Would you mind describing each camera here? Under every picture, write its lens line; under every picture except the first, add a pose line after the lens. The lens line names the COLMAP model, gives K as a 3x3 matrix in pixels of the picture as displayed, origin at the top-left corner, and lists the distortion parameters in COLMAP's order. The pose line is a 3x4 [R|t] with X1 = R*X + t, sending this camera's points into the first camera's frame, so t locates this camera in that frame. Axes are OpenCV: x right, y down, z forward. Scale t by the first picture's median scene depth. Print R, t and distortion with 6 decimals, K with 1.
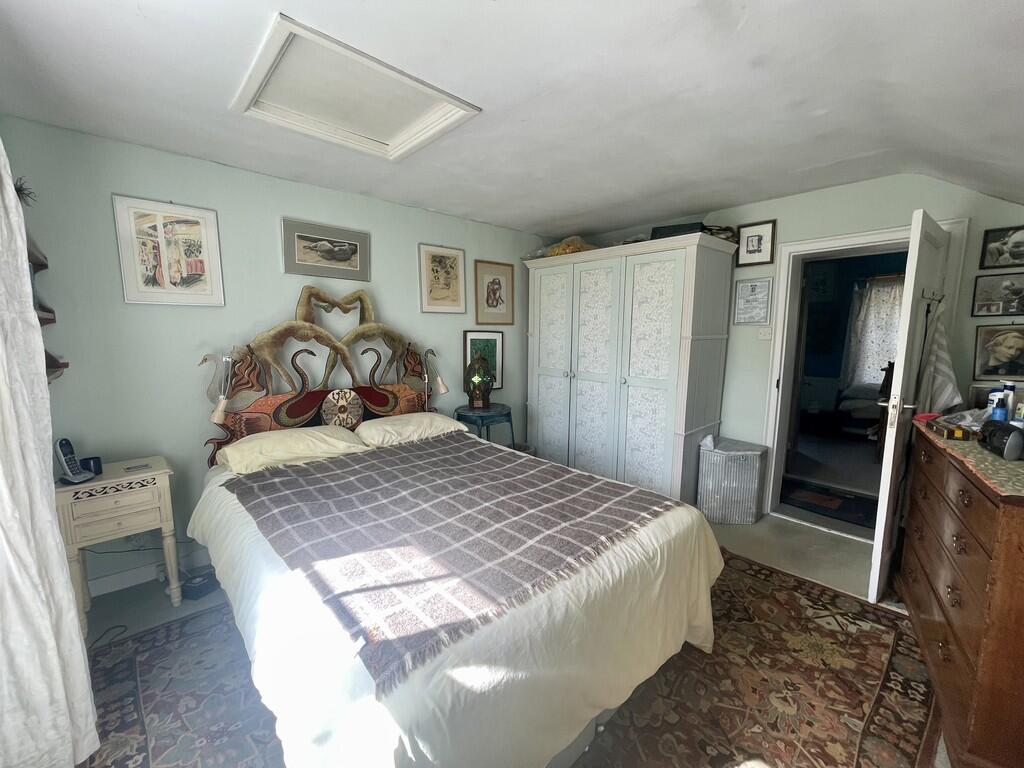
lens RADIAL K [[412.1, 0, 509.2], [0, 412.1, 384.7], [0, 0, 1]] dist [-0.002316, 0.000017]
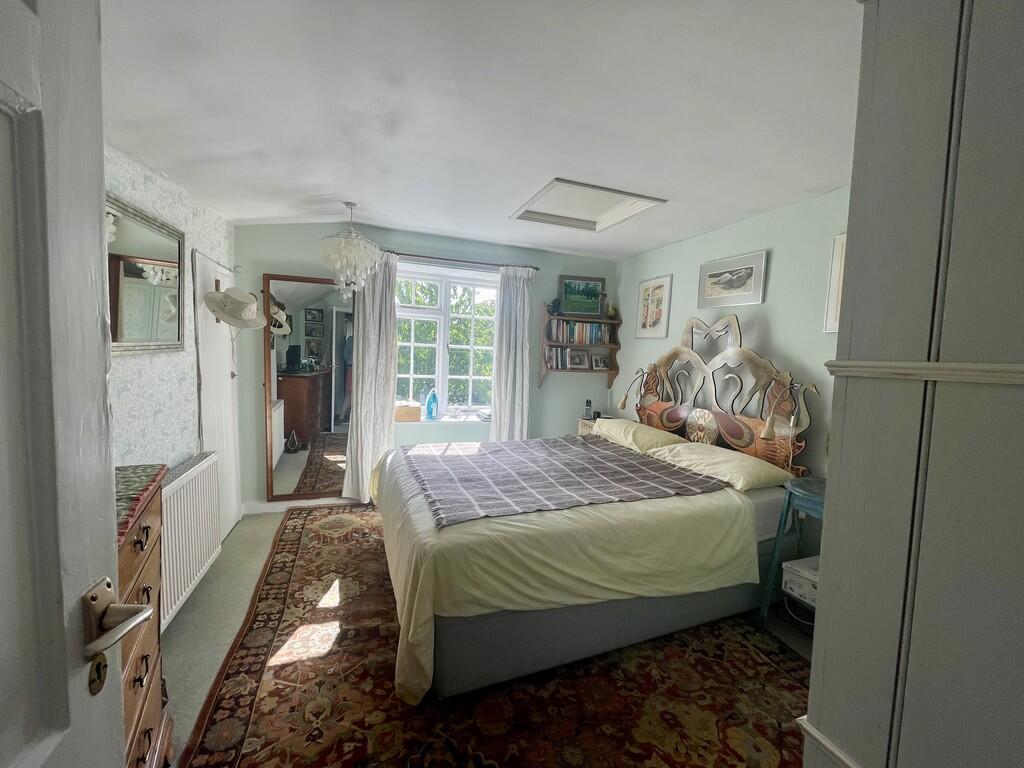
lens RADIAL K [[412.1, 0, 509.6], [0, 412.1, 383.2], [0, 0, 1]] dist [-0.002316, 0.000017]
pose [[-0.386748, 0.051951, -0.920721, 0.930285], [-0.159222, 0.979656, 0.122158, -0.128158], [0.908336, 0.193843, -0.370609, 1.118508]]
